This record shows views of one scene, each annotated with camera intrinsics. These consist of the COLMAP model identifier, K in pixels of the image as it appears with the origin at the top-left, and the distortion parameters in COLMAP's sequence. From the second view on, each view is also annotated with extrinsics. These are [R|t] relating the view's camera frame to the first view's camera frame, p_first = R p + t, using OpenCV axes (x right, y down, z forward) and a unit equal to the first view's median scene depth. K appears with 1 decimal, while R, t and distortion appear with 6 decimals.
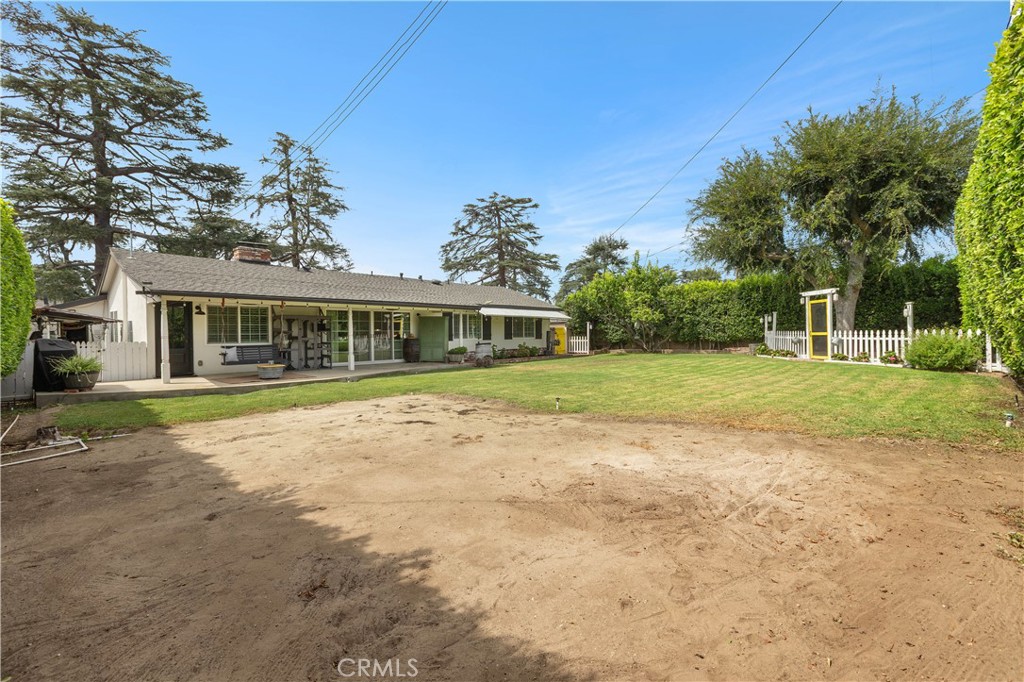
lens RADIAL K [[447.7, 0, 512.0], [0, 447.7, 341.0], [0, 0, 1]] dist [0.000122, 0.000064]
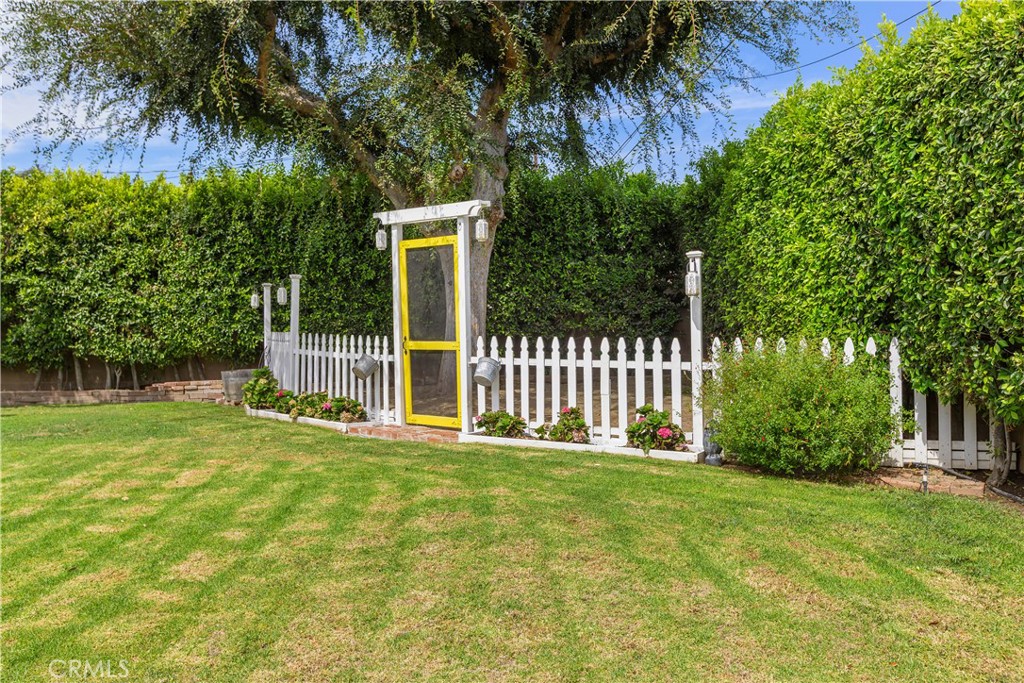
lens RADIAL K [[889.1, 0, 512.0], [0, 889.1, 341.5], [0, 0, 1]] dist [-0.003153, -0.001144]
pose [[0.690680, -0.011410, 0.723070, 0.264453], [0.010488, 0.999928, 0.005760, -0.021374], [-0.723084, 0.003605, 0.690751, 0.510116]]
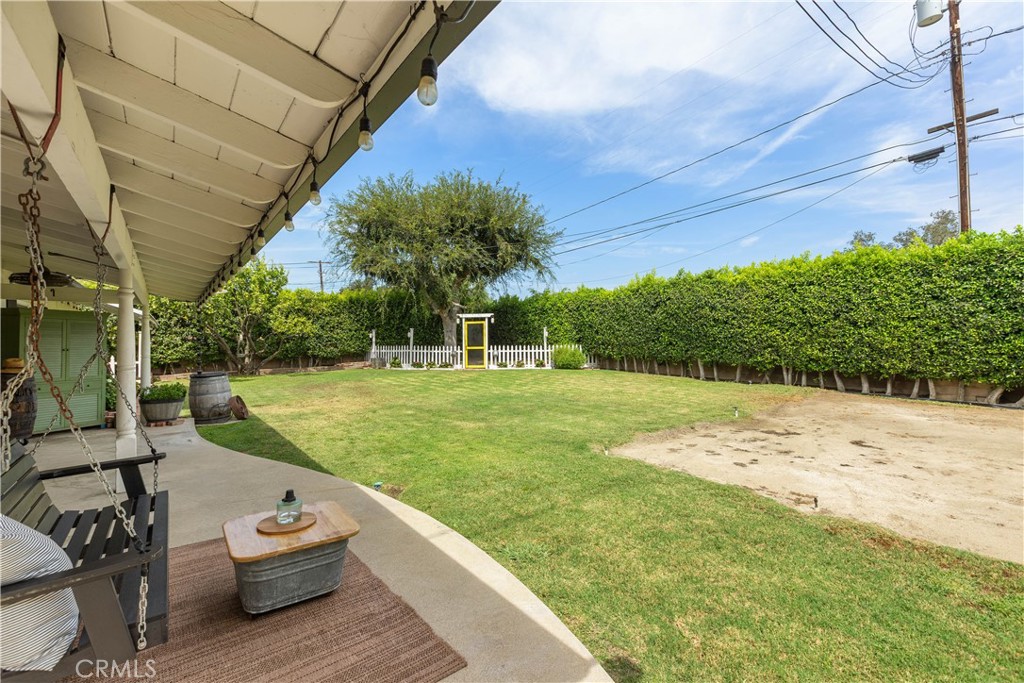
lens RADIAL K [[447.7, 0, 512.0], [0, 447.7, 341.5], [0, 0, 1]] dist [0.000122, 0.000064]
pose [[0.165255, 0.004123, 0.986242, -0.531189], [0.022391, 0.999718, -0.007931, -0.021466], [-0.985997, 0.023393, 0.165116, 0.662544]]
